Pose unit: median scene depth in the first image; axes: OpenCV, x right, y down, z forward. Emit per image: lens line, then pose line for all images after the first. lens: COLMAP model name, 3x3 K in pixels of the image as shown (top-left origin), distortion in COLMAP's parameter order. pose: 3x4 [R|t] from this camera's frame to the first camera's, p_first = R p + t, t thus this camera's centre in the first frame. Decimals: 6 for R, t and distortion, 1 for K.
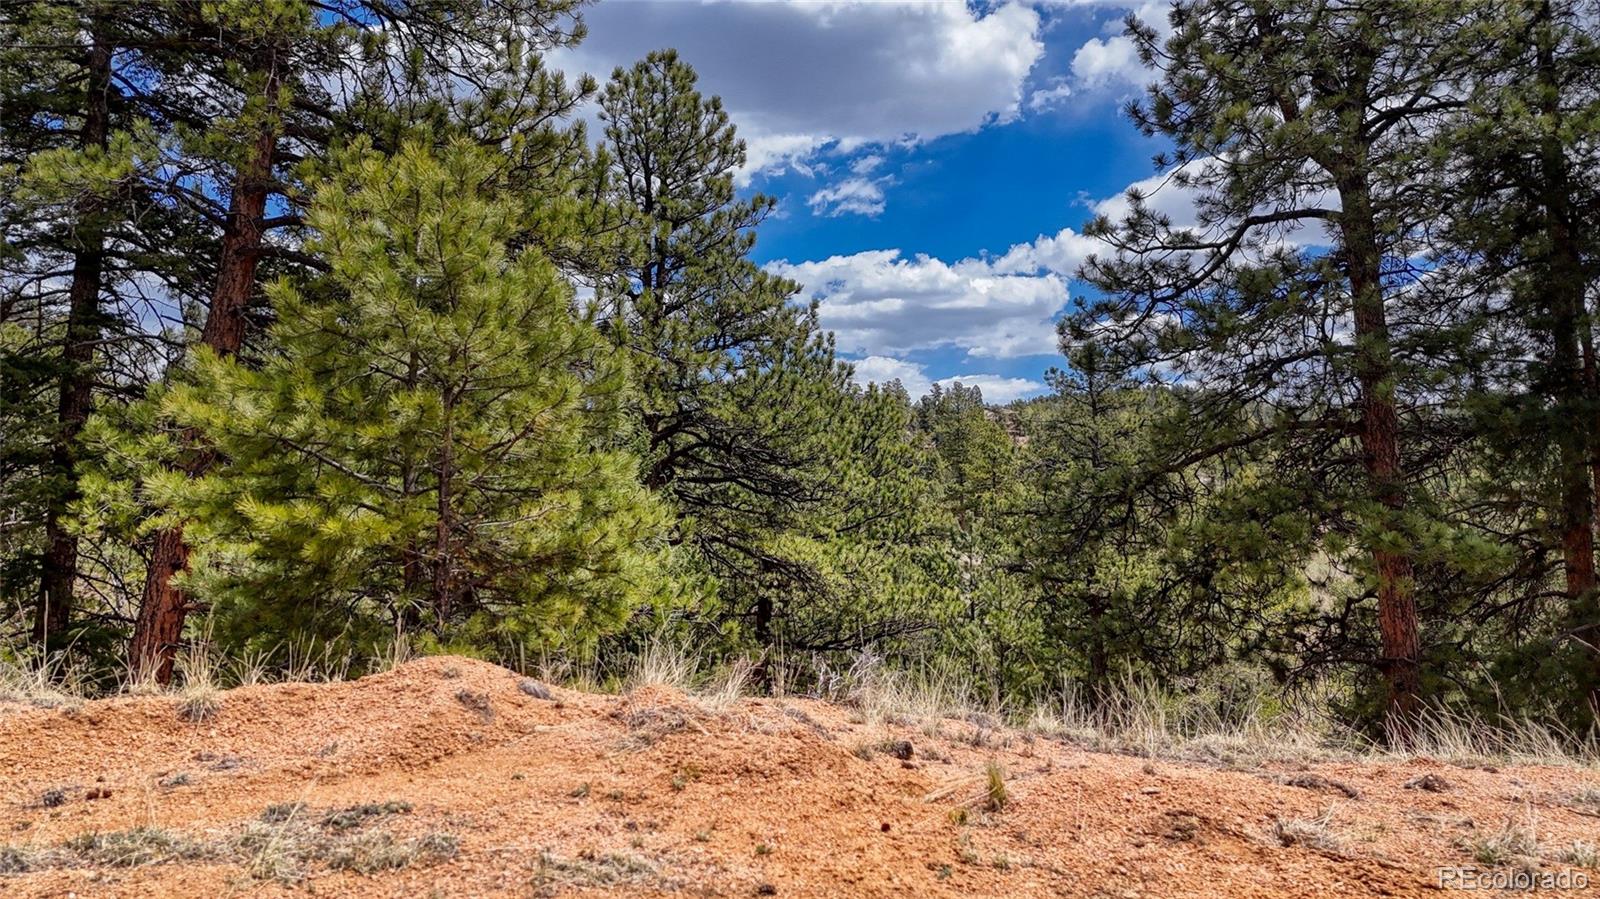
lens RADIAL K [[1132.2, 0, 764.3], [0, 1132.2, 467.8], [0, 0, 1]] dist [0.006706, -0.062451]
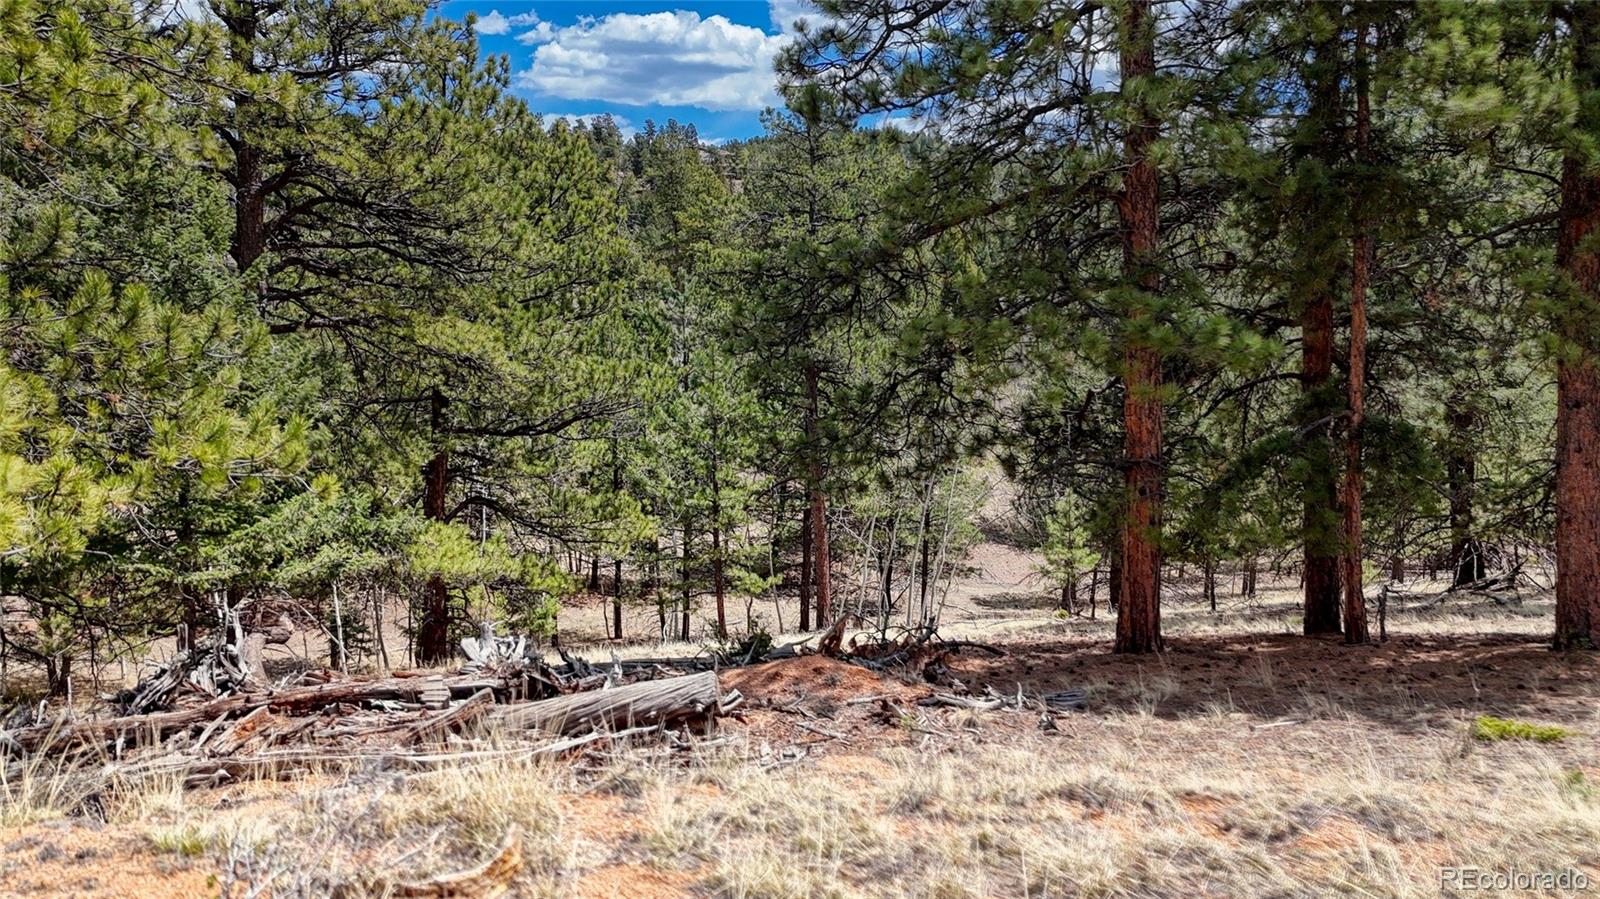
lens RADIAL K [[1166.2, 0, 798.3], [0, 1166.2, 445.0], [0, 0, 1]] dist [0.081000, -0.076606]
pose [[0.962792, -0.048994, 0.265764, 0.034504], [-0.003628, 0.980997, 0.193990, -0.014713], [-0.270218, -0.187737, 0.944318, 0.129388]]
